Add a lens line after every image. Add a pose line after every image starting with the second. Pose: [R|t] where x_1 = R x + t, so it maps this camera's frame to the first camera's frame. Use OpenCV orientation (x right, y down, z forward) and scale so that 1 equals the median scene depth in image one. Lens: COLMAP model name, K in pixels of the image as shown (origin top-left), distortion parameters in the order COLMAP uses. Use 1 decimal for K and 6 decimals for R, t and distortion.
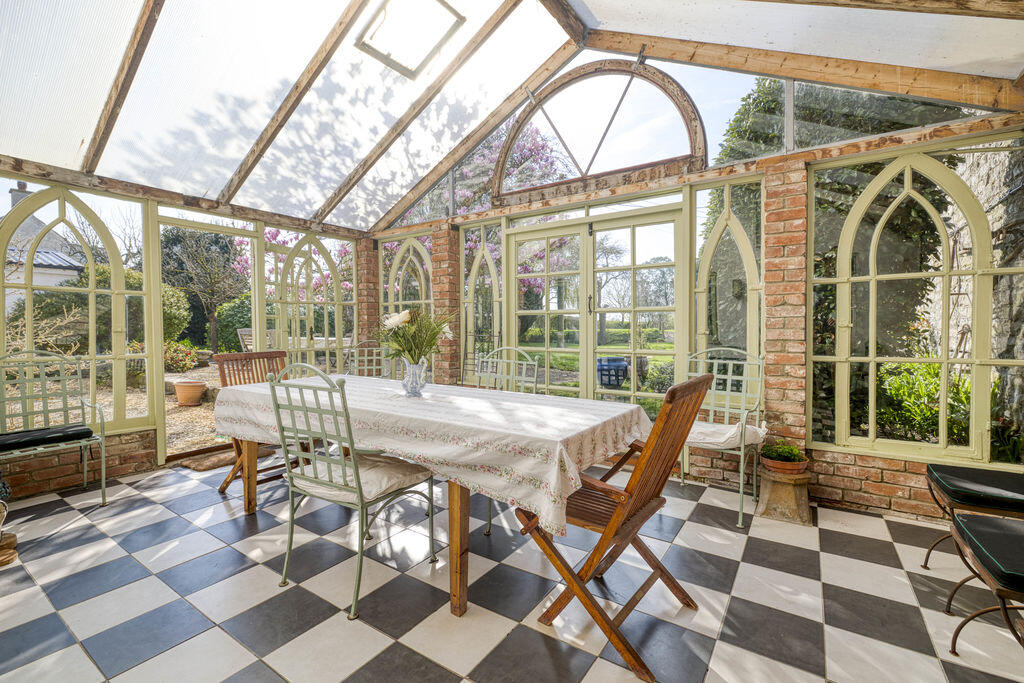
lens RADIAL K [[446.0, 0, 512.5], [0, 446.0, 329.2], [0, 0, 1]] dist [-0.012131, 0.007671]
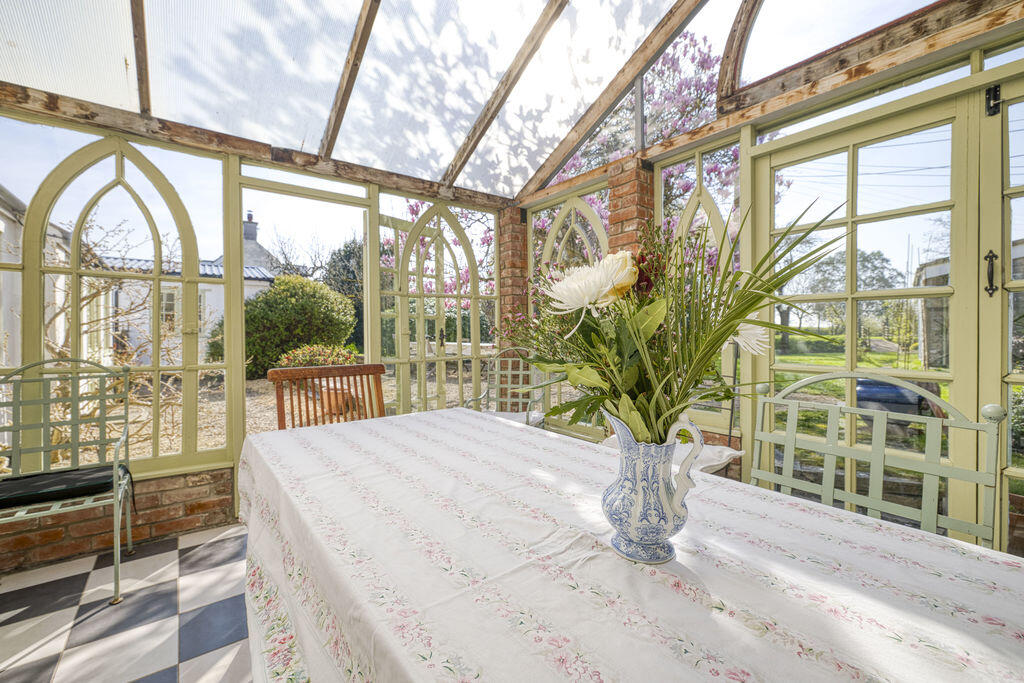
lens RADIAL K [[446.0, 0, 512.5], [0, 446.0, 329.2], [0, 0, 1]] dist [-0.012131, 0.007671]
pose [[0.947439, -0.001689, -0.319932, -0.117826], [-0.003004, 0.999895, -0.014173, 0.006673], [0.319922, 0.014390, 0.947335, 0.396321]]
